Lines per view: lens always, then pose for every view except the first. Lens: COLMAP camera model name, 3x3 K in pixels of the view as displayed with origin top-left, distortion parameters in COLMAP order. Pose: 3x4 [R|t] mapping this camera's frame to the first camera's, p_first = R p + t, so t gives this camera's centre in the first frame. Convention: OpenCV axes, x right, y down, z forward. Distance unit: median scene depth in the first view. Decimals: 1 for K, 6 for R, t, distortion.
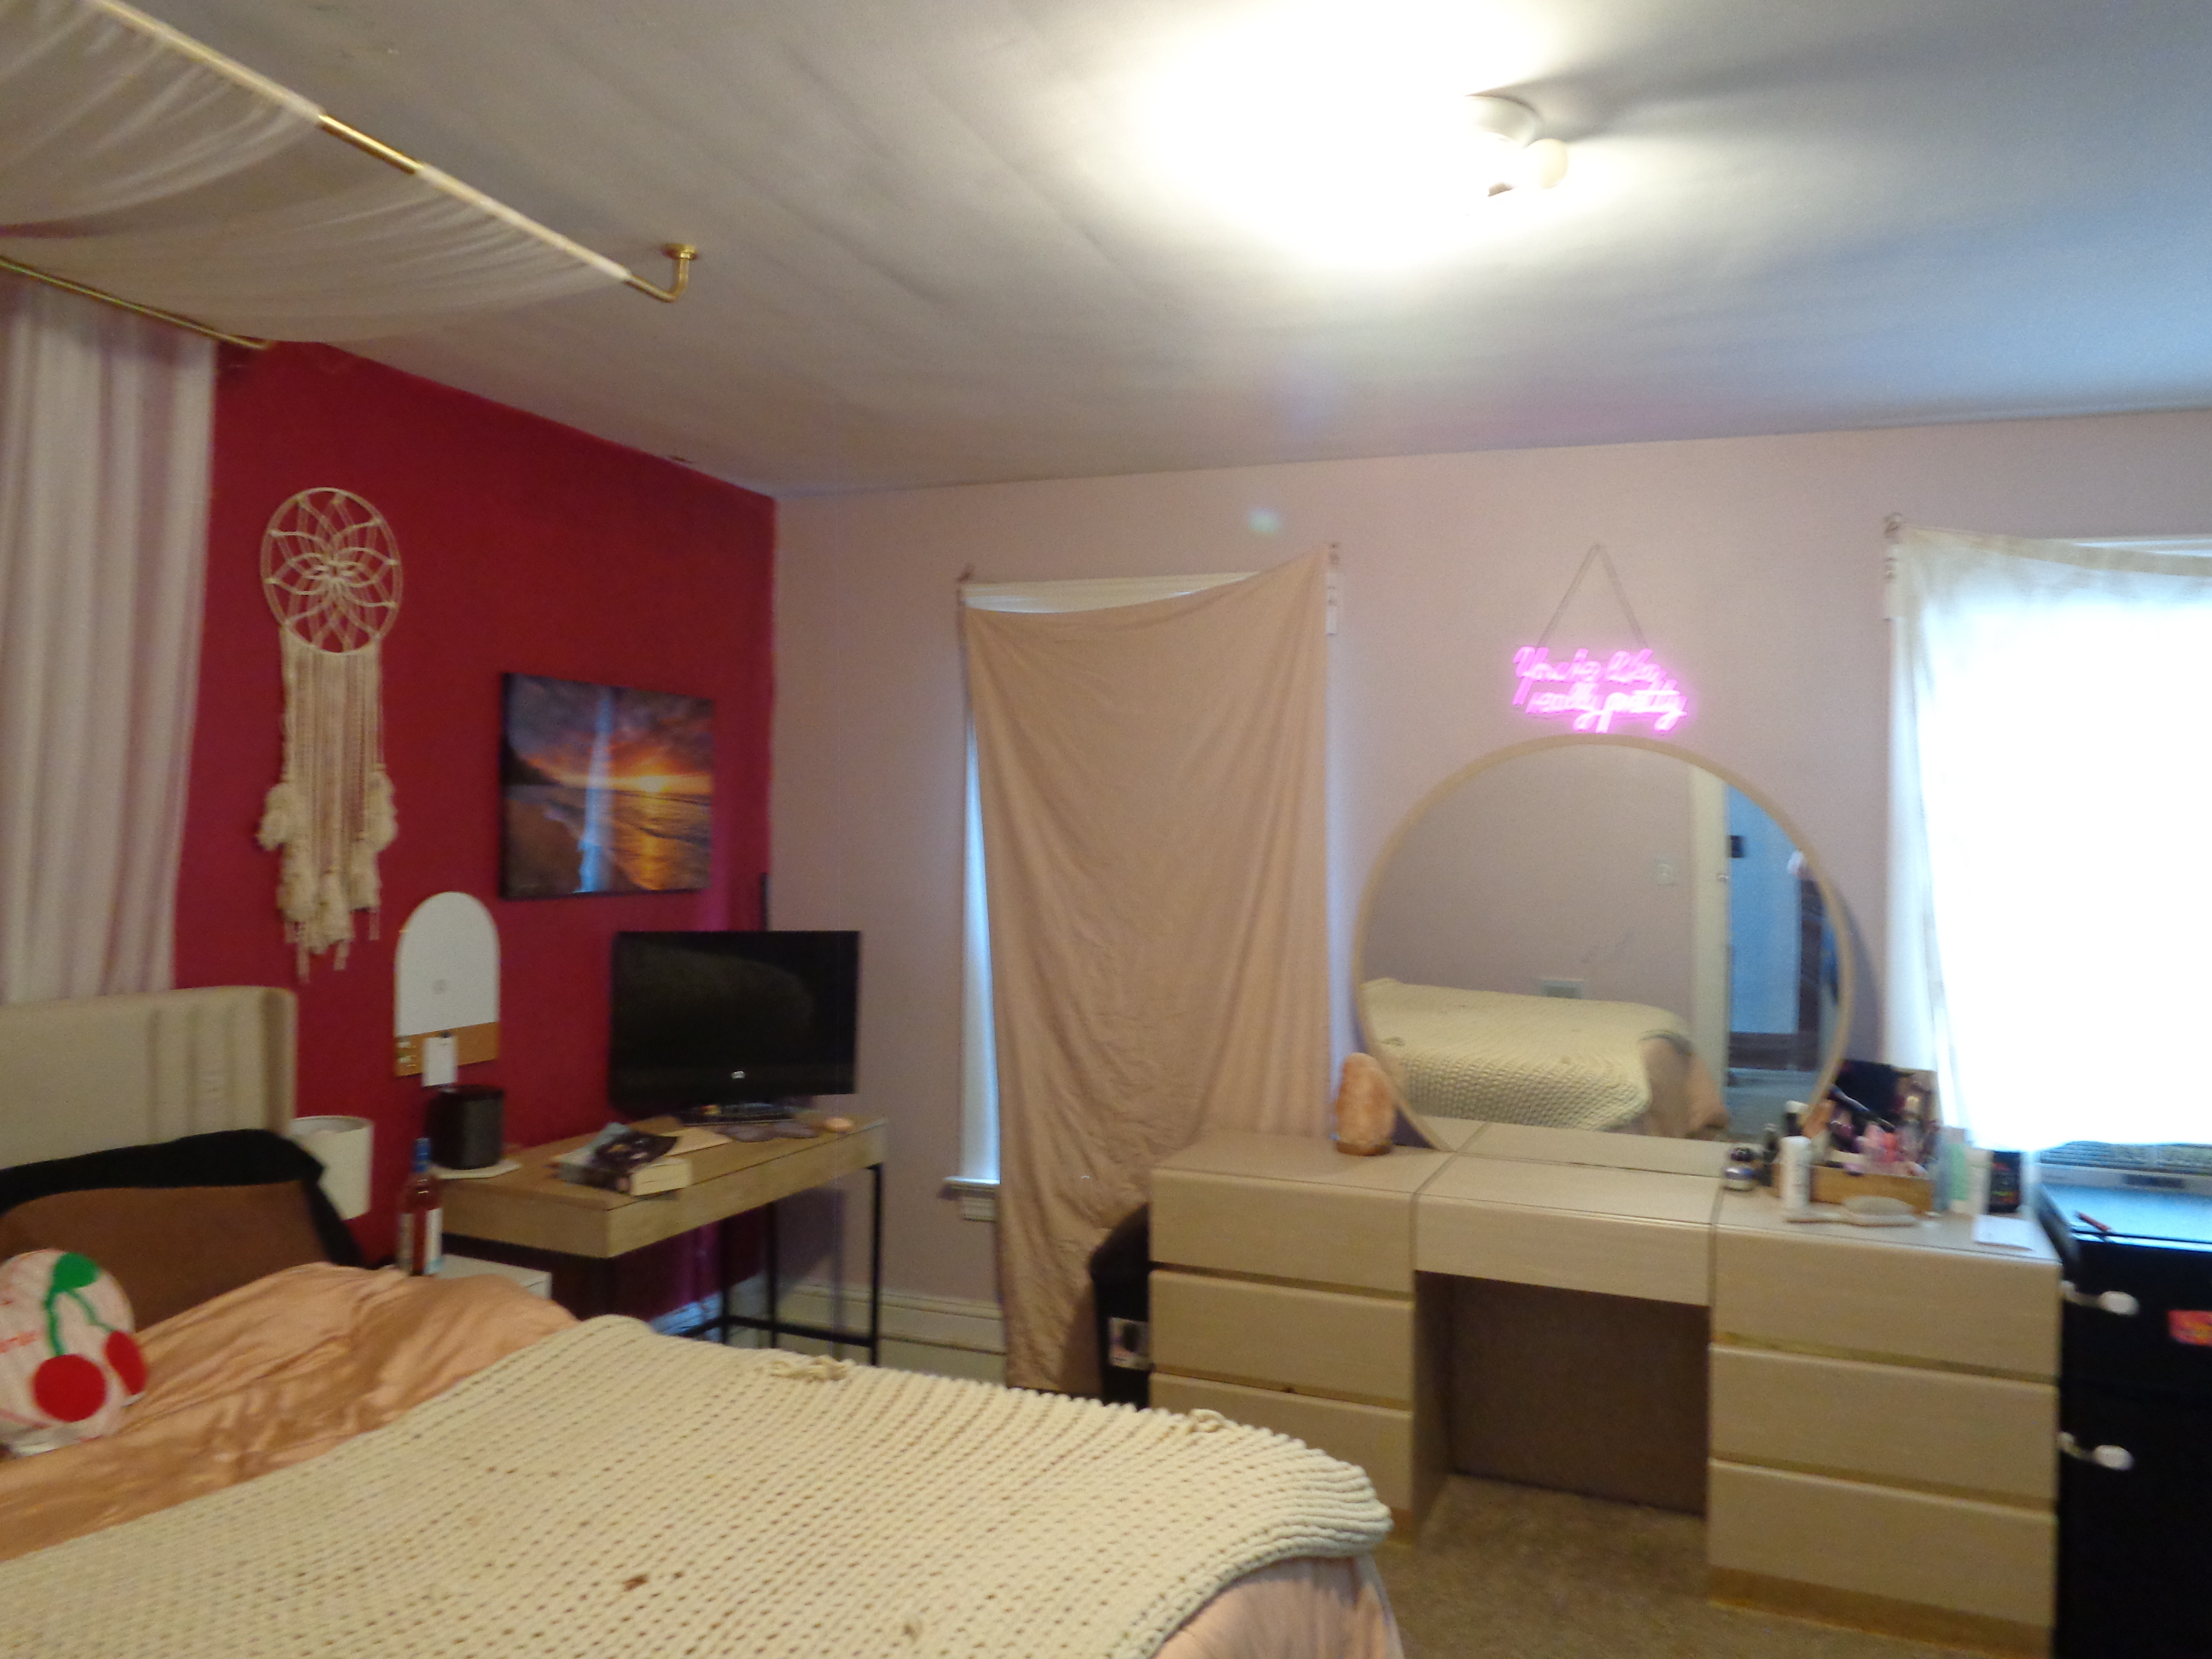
lens RADIAL K [[1687.4, 0, 1106.0], [0, 1687.4, 829.5], [0, 0, 1]] dist [0.011132, 0.007031]
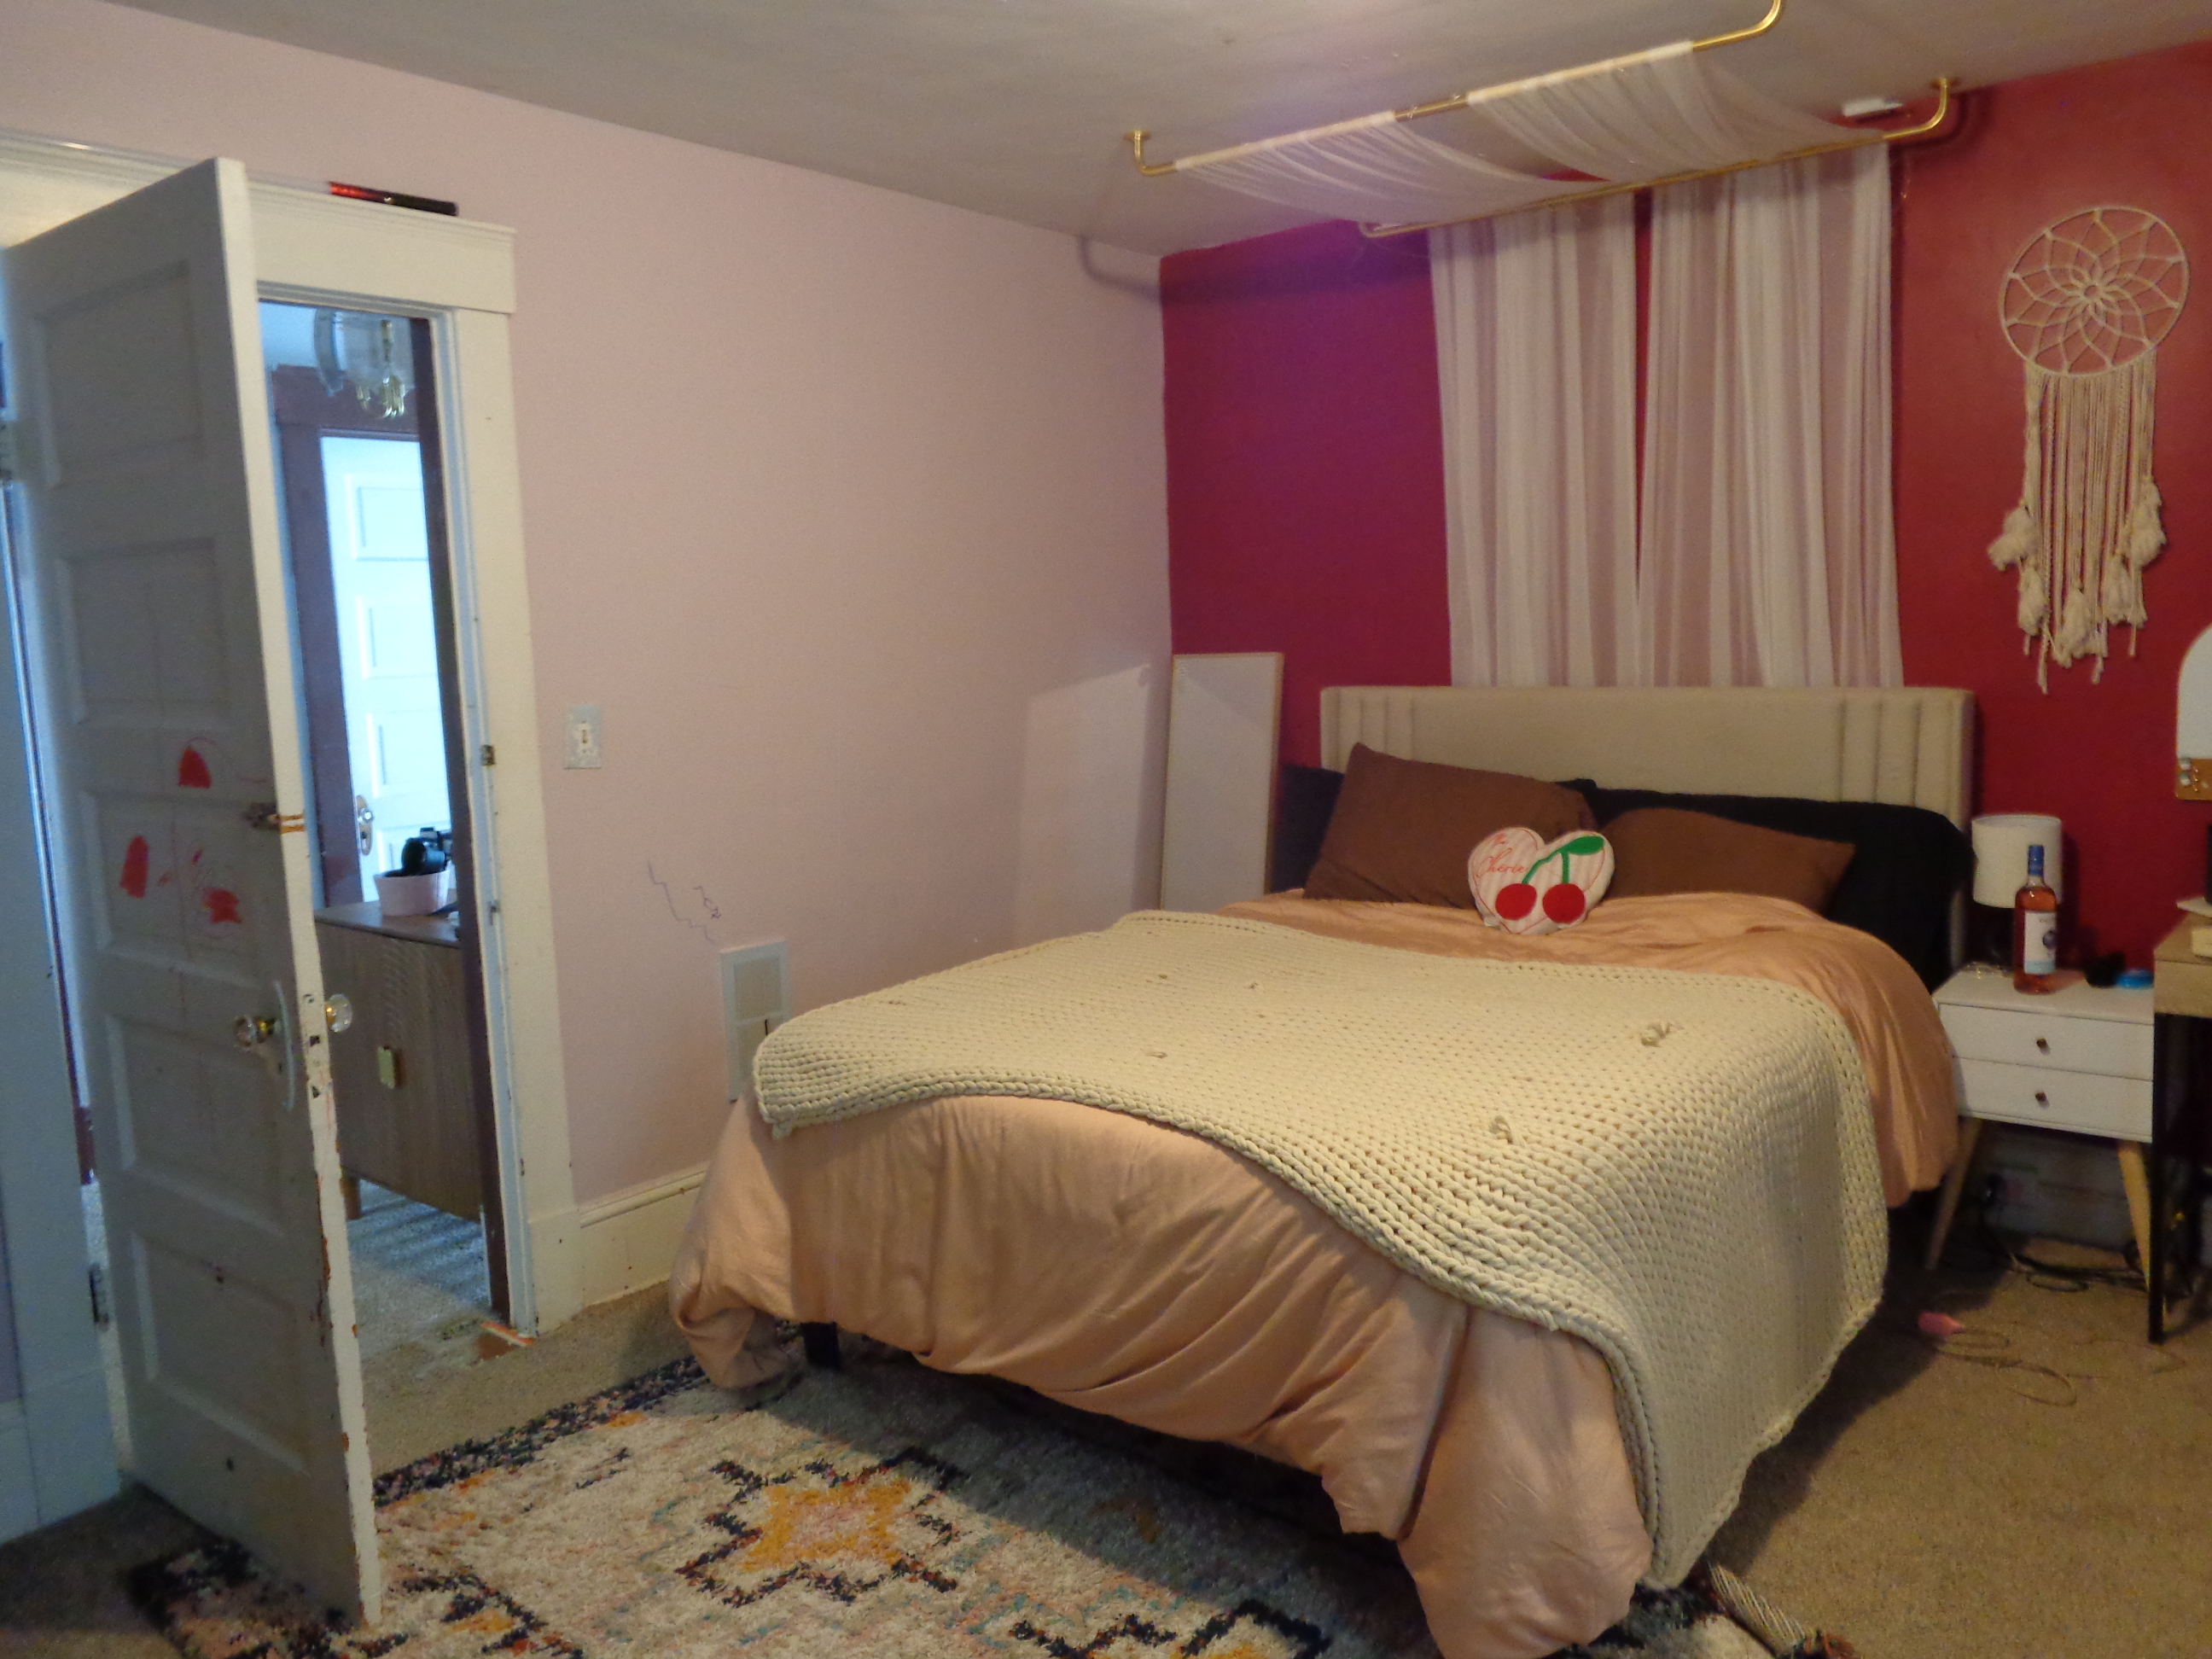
lens RADIAL K [[1687.4, 0, 1106.0], [0, 1687.4, 829.5], [0, 0, 1]] dist [0.011132, 0.007031]
pose [[-0.308529, 0.116720, -0.944027, 0.751284], [0.032330, 0.993156, 0.112228, 0.037600], [0.950665, 0.004105, -0.310191, 0.775836]]
